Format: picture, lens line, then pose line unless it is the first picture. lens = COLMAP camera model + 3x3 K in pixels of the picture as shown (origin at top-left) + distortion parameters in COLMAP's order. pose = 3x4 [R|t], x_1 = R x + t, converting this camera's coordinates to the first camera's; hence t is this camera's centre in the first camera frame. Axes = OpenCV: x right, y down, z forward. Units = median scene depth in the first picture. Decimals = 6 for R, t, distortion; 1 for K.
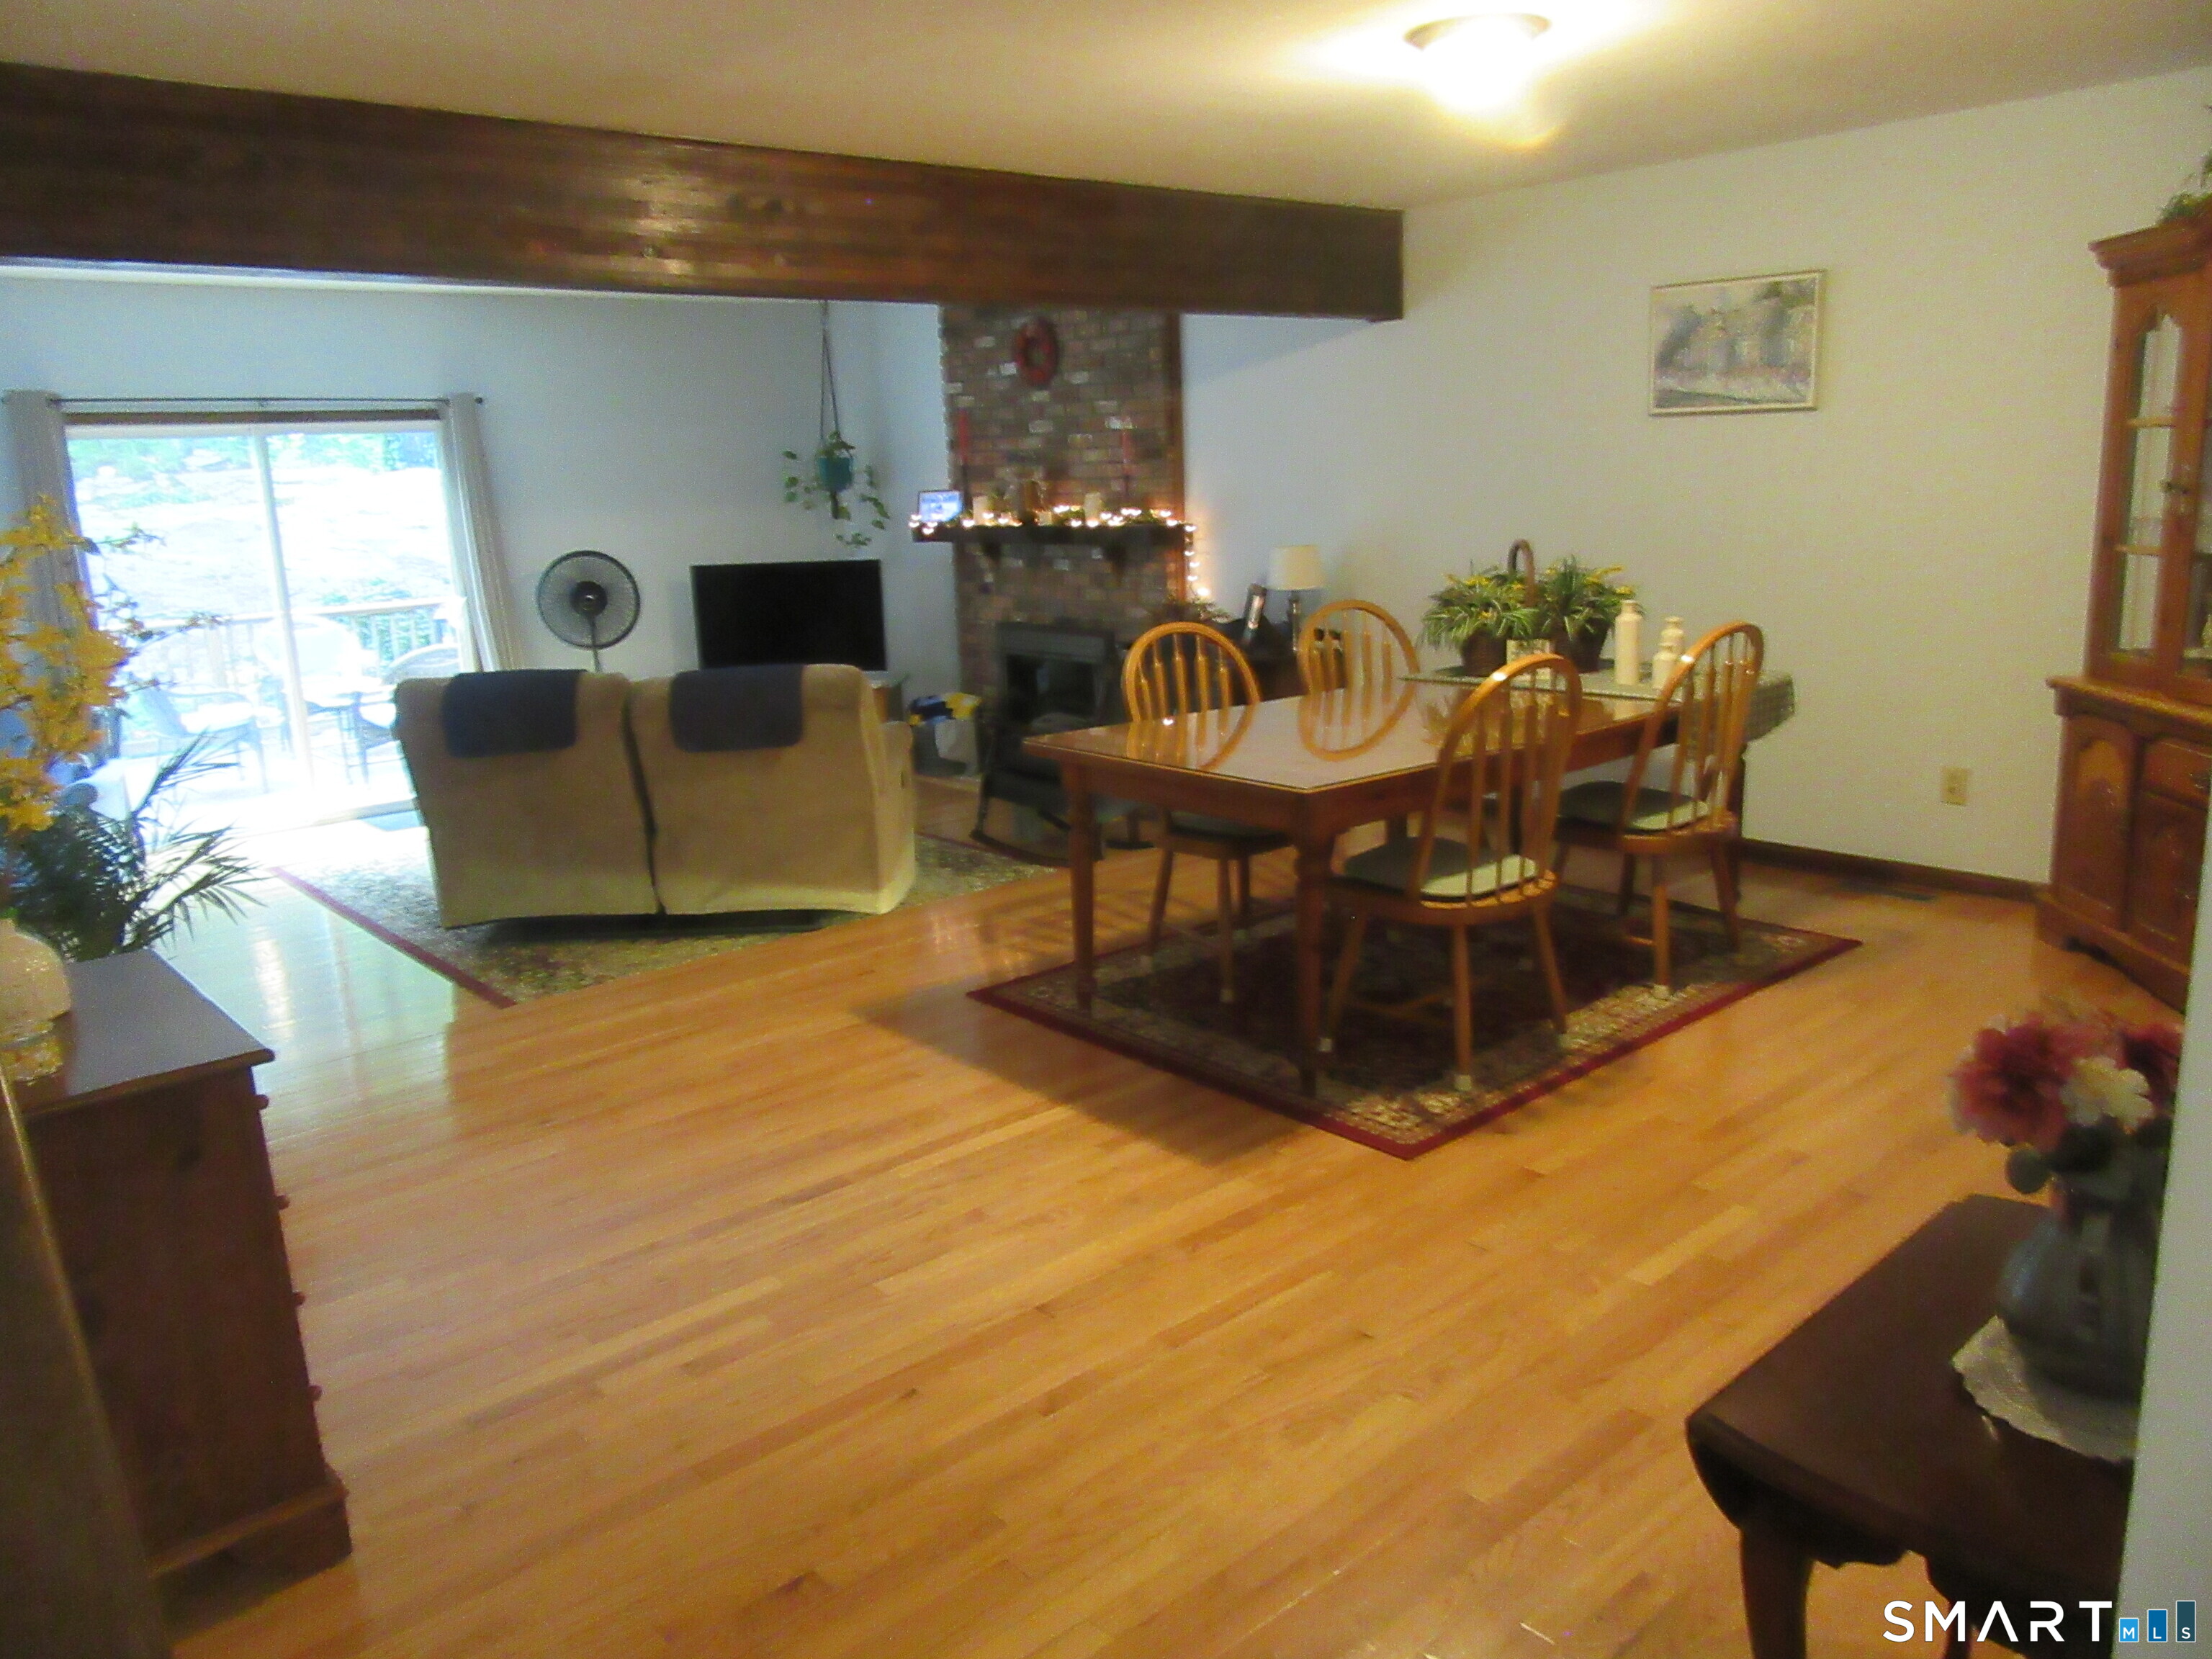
lens RADIAL K [[1618.5, 0, 1106.0], [0, 1618.5, 829.5], [0, 0, 1]] dist [0.090117, -0.116805]
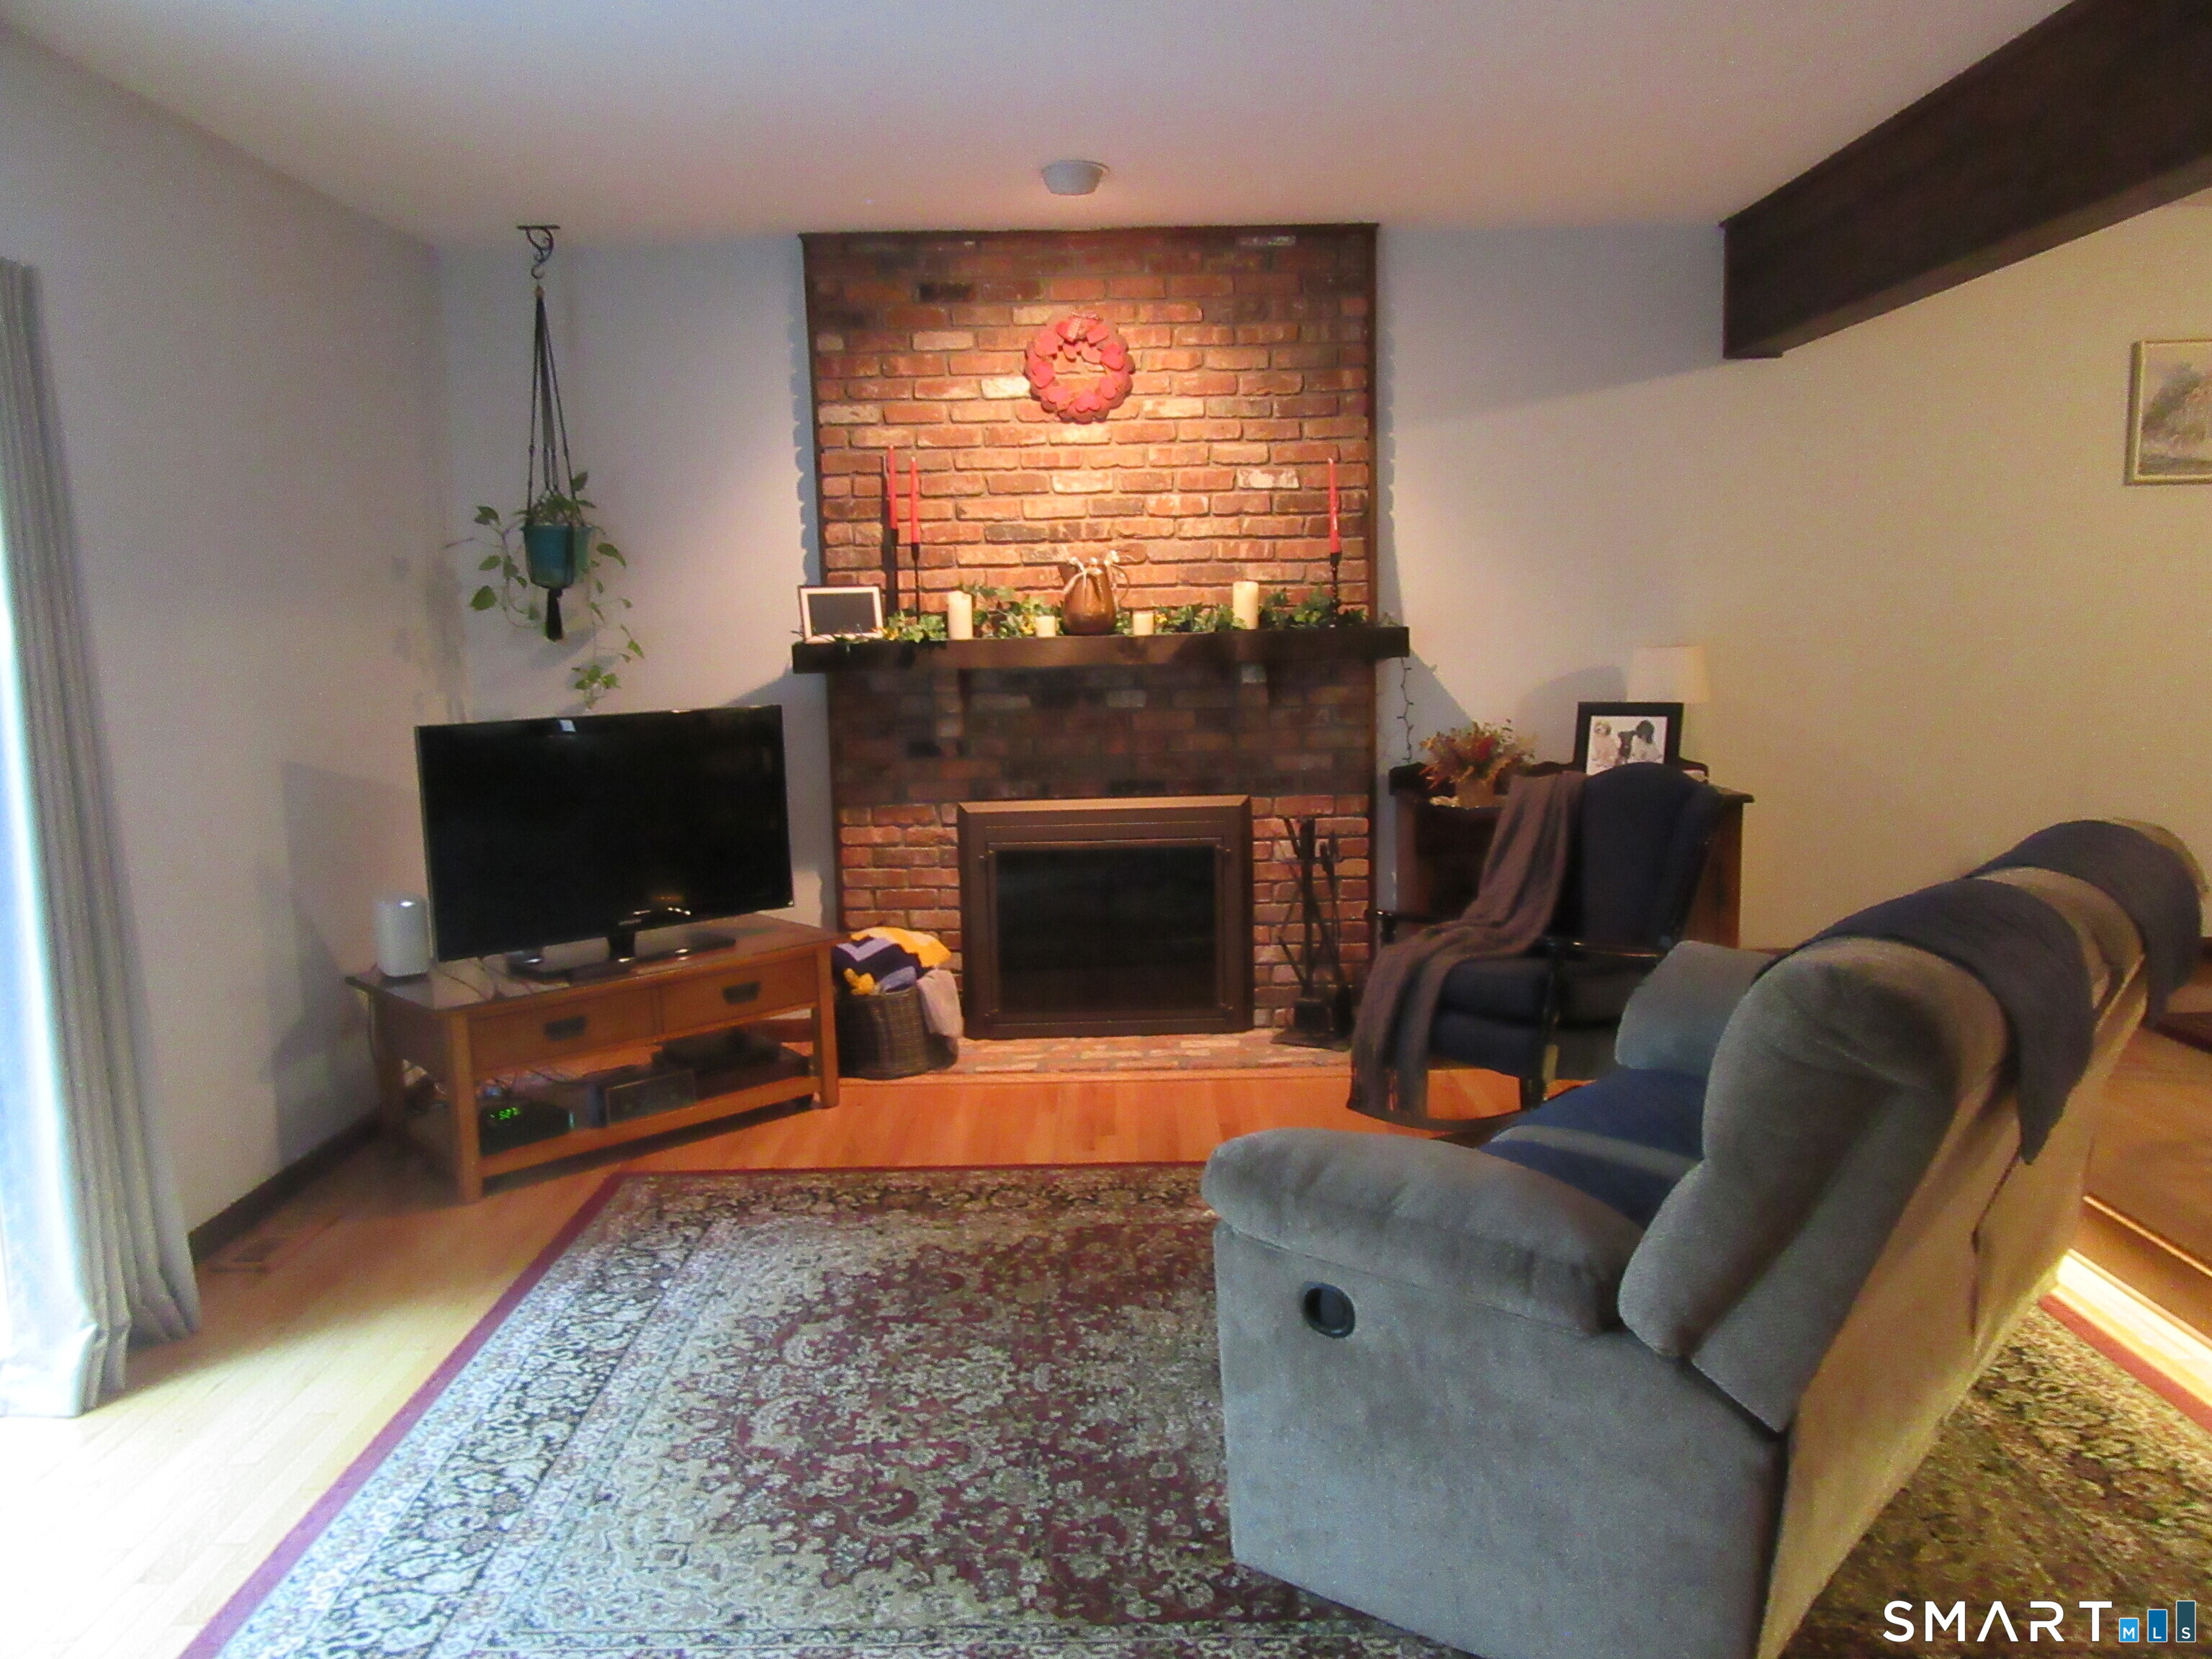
lens RADIAL K [[1638.2, 0, 1106.0], [0, 1638.2, 829.5], [0, 0, 1]] dist [0.010295, 0.027096]
pose [[0.653288, -0.071714, 0.753706, -0.746018], [0.172968, 0.983313, -0.056363, -0.116913], [-0.737087, 0.167188, 0.654791, 0.881751]]
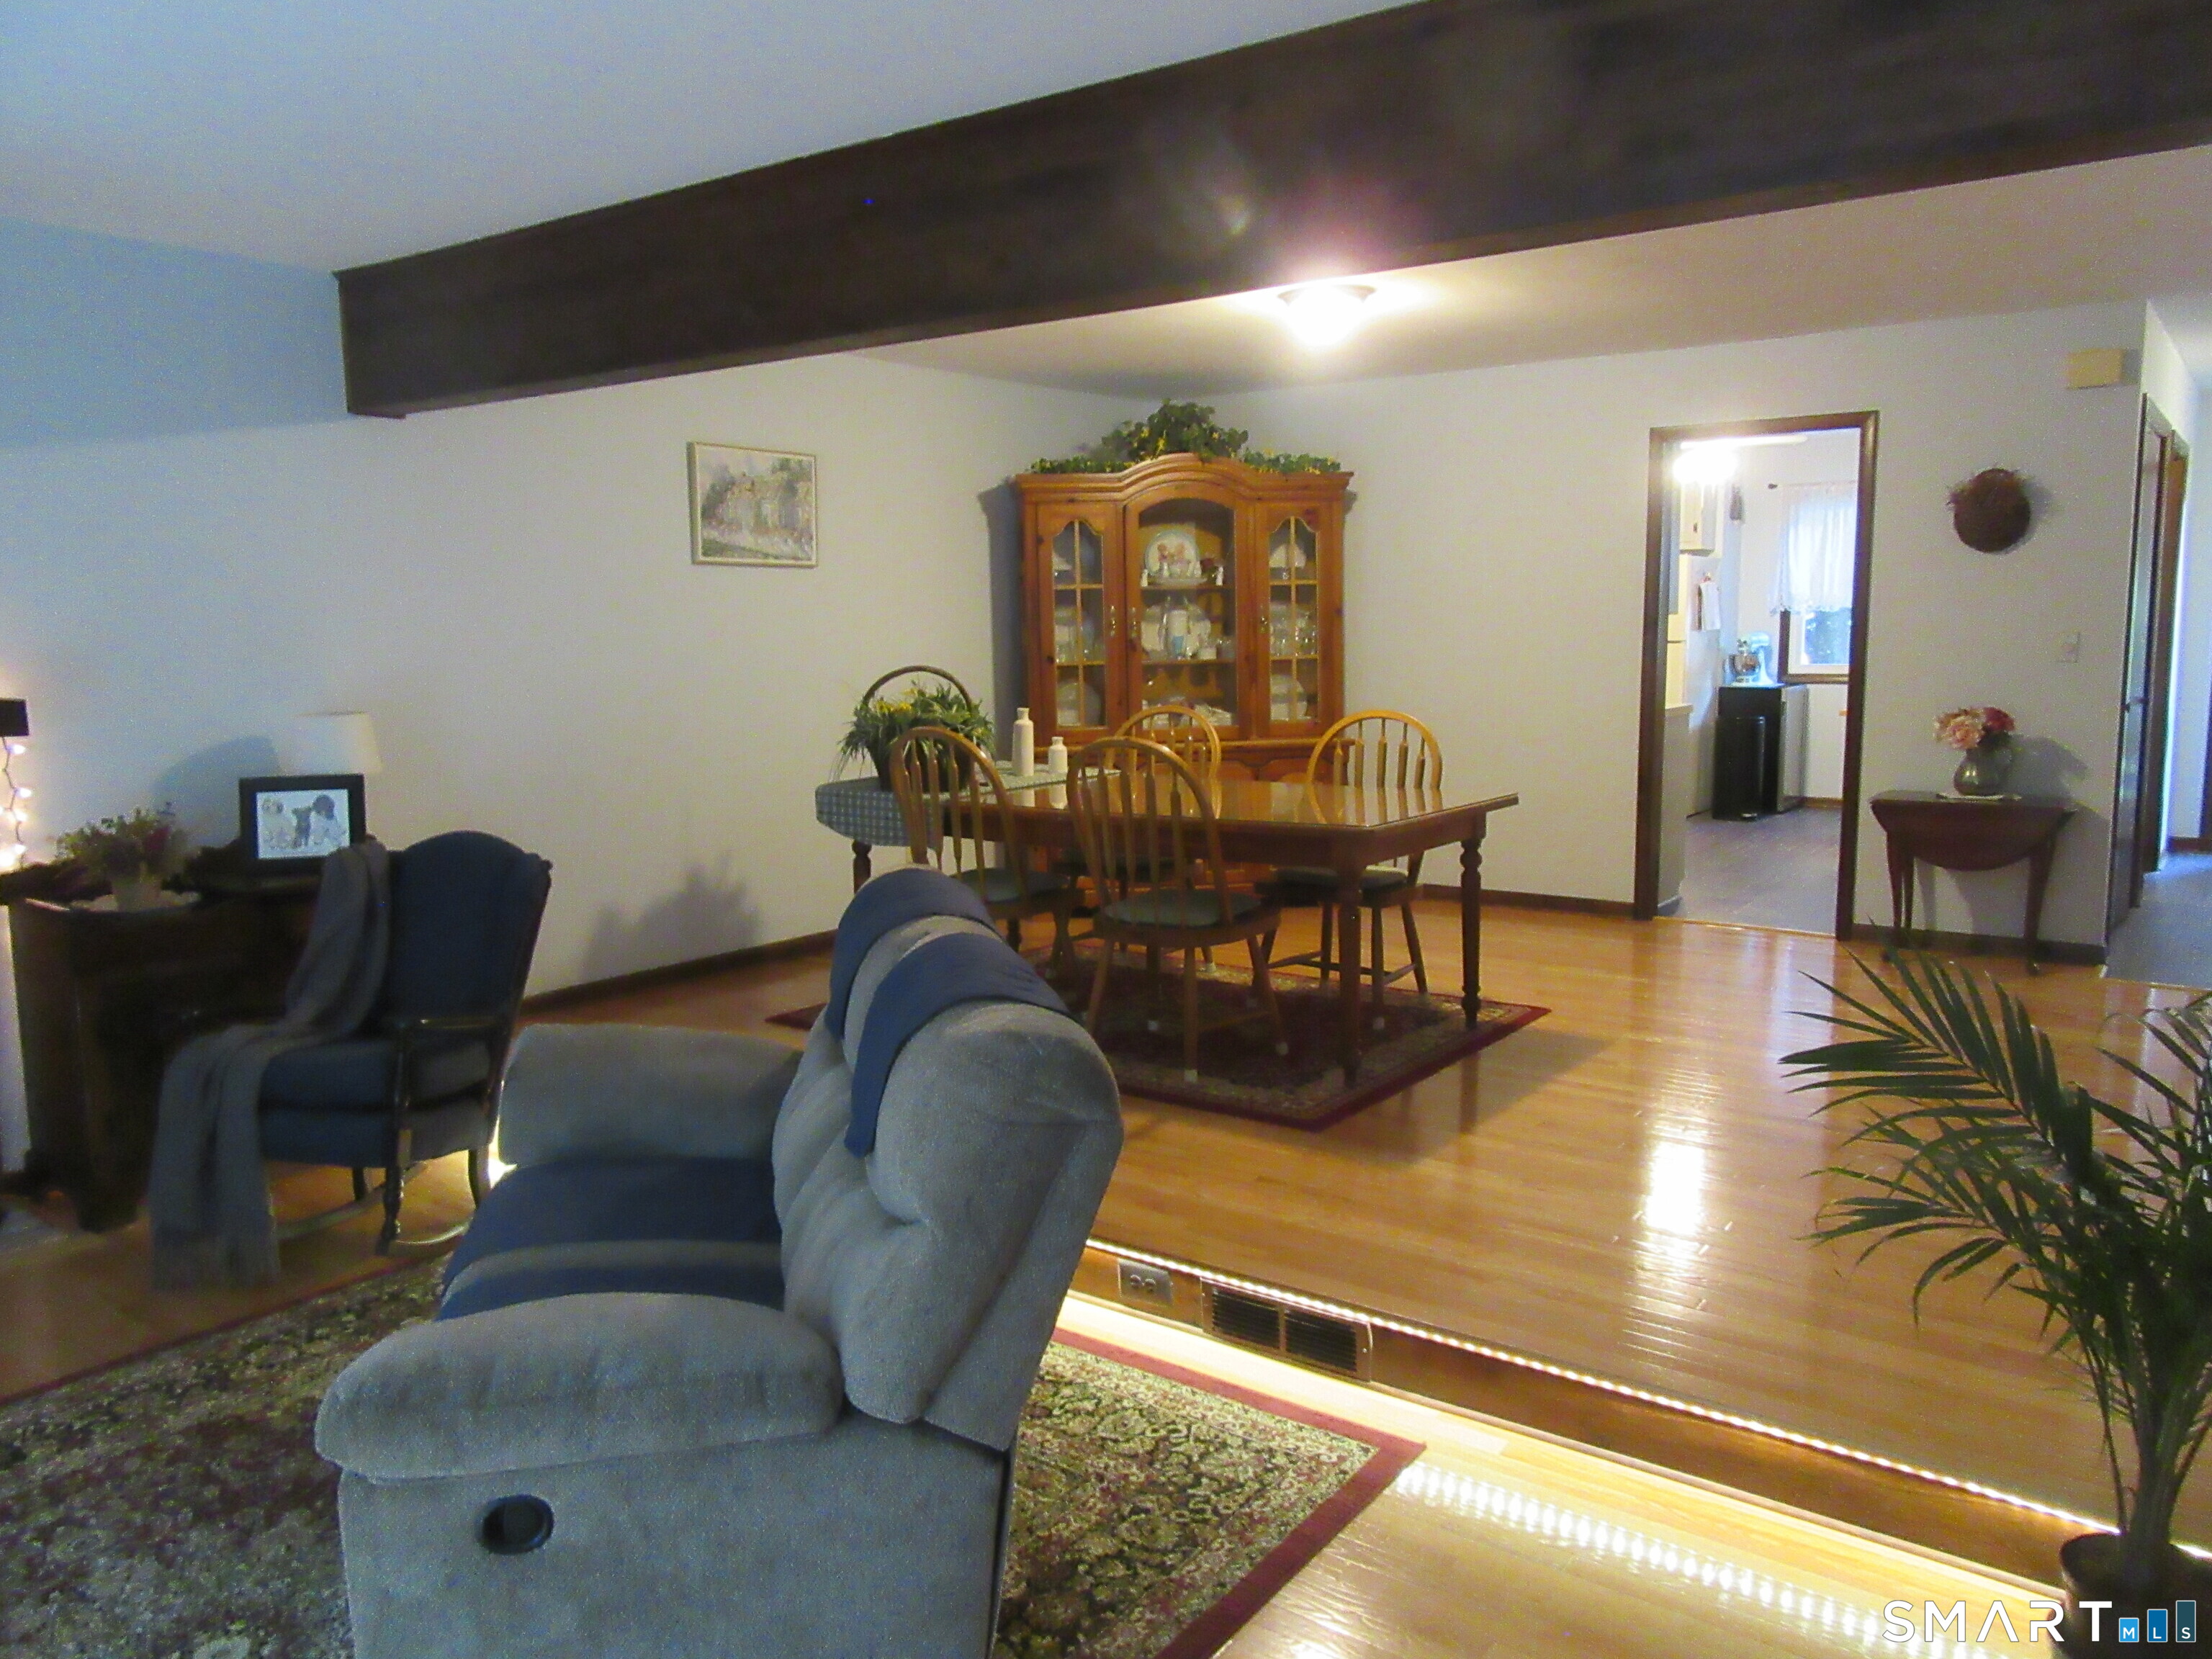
lens RADIAL K [[1649.4, 0, 1106.0], [0, 1649.4, 829.5], [0, 0, 1]] dist [0.001484, 0.001022]
pose [[-0.213130, -0.080784, 0.973678, -0.774968], [0.247888, 0.959495, 0.133868, -0.172359], [-0.945054, 0.269894, -0.184472, 1.026821]]
